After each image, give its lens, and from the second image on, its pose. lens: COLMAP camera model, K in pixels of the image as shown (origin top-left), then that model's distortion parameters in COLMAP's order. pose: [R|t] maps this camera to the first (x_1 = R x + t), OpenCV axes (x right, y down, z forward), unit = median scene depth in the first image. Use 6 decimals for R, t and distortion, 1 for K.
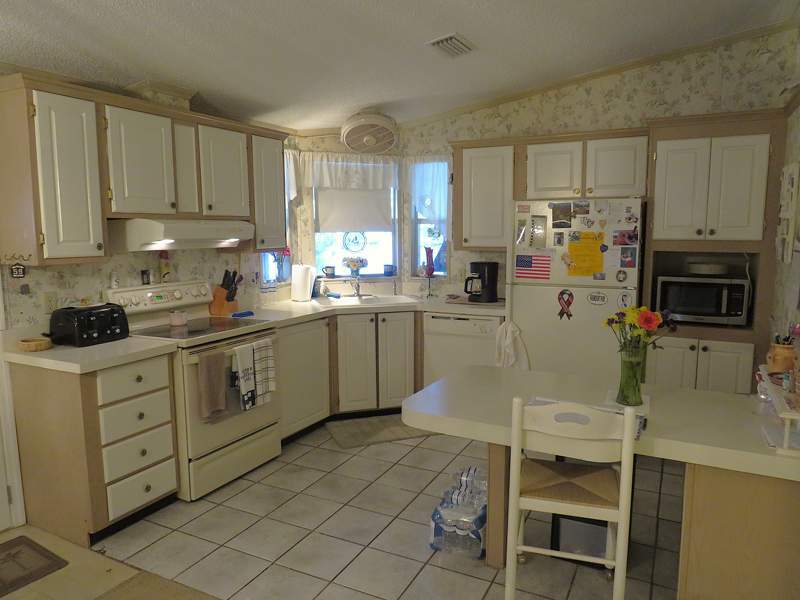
lens RADIAL K [[562.1, 0, 400.0], [0, 562.1, 300.0], [0, 0, 1]] dist [-0.010630, -0.005820]
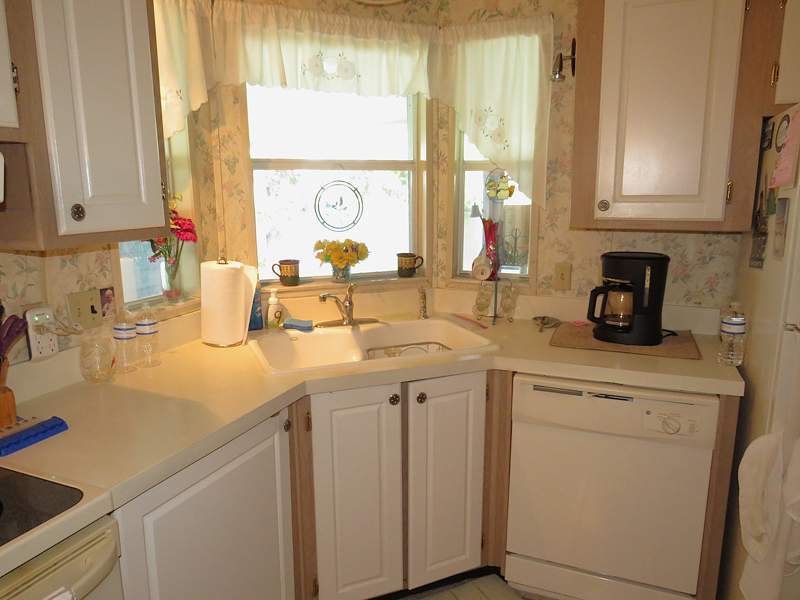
lens RADIAL K [[562.1, 0, 400.0], [0, 562.1, 300.0], [0, 0, 1]] dist [-0.010630, -0.005820]
pose [[0.997314, -0.013941, 0.071910, -0.069128], [0.009003, 0.997607, 0.068550, -0.061558], [-0.072693, -0.067718, 0.995053, 0.551050]]
